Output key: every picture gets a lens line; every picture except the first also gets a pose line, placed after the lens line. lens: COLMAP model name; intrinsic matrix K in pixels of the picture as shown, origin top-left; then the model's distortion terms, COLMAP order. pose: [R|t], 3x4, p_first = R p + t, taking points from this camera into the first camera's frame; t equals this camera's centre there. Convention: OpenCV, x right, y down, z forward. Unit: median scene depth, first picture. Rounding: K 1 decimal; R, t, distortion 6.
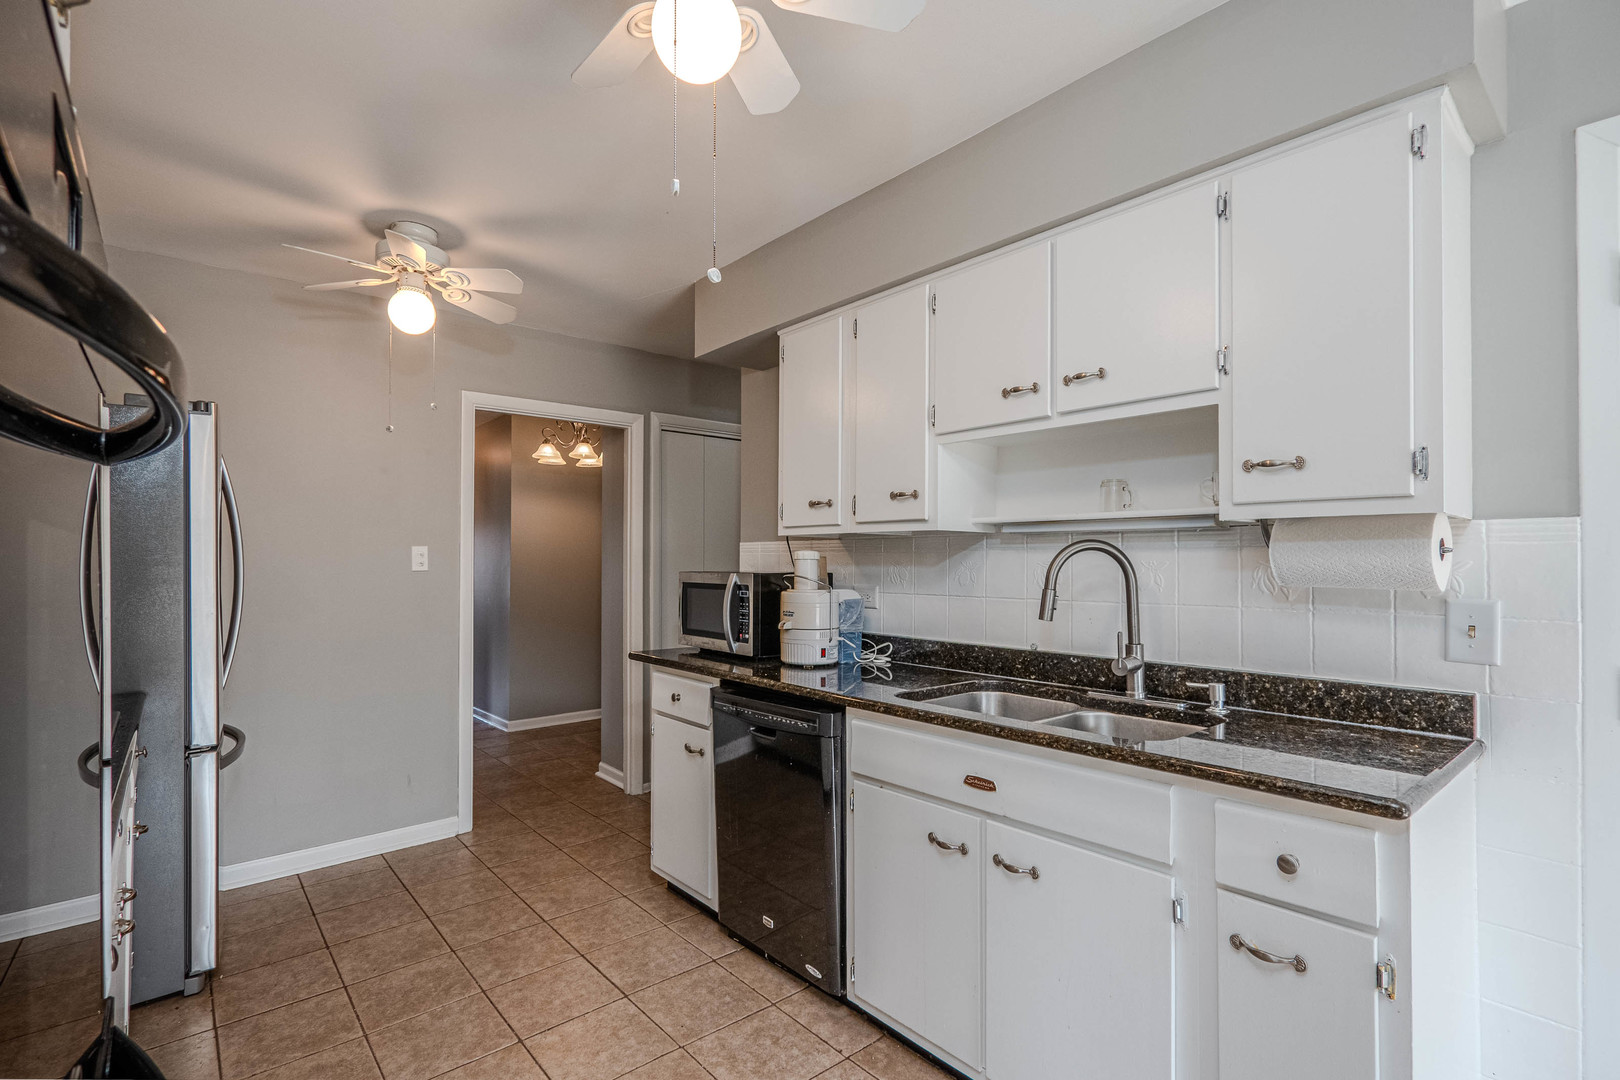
lens RADIAL K [[729.2, 0, 806.5], [0, 729.2, 556.7], [0, 0, 1]] dist [-0.010706, 0.000844]
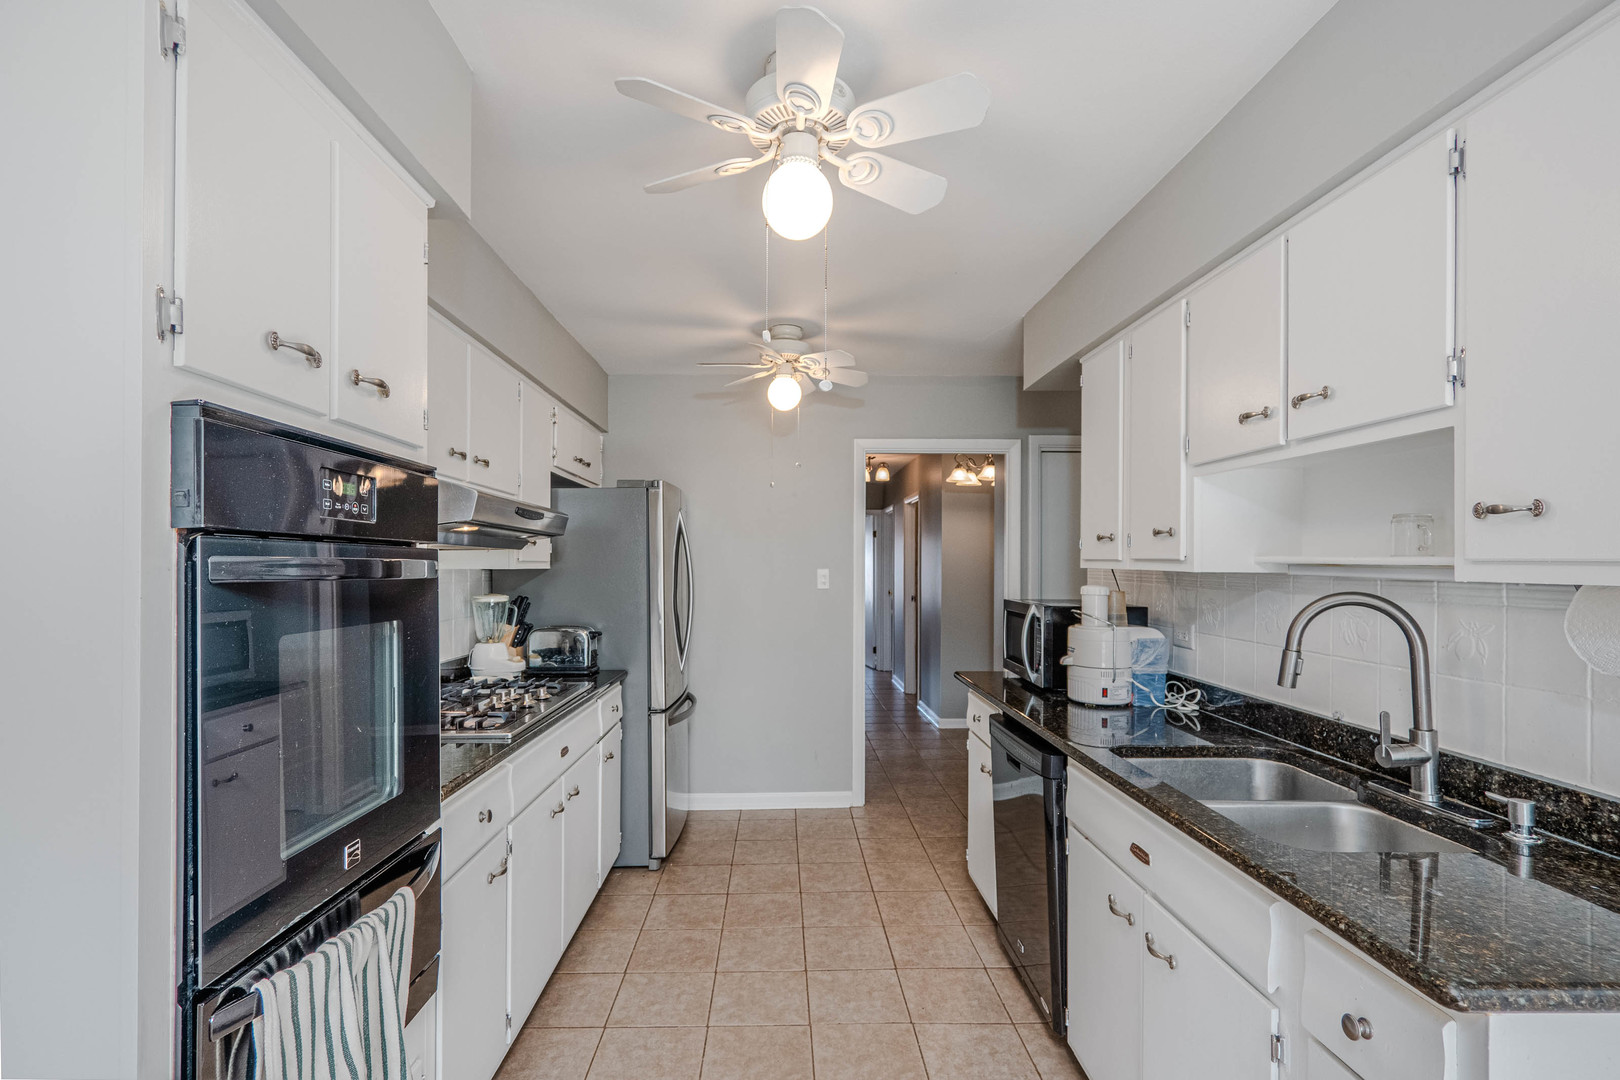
lens RADIAL K [[743.0, 0, 814.8], [0, 743.0, 564.0], [0, 0, 1]] dist [-0.015129, 0.000018]
pose [[0.781831, 0.006697, -0.623454, 0.368338], [-0.000342, 0.999947, 0.010312, -0.053123], [0.623490, -0.007849, 0.781792, -0.003185]]
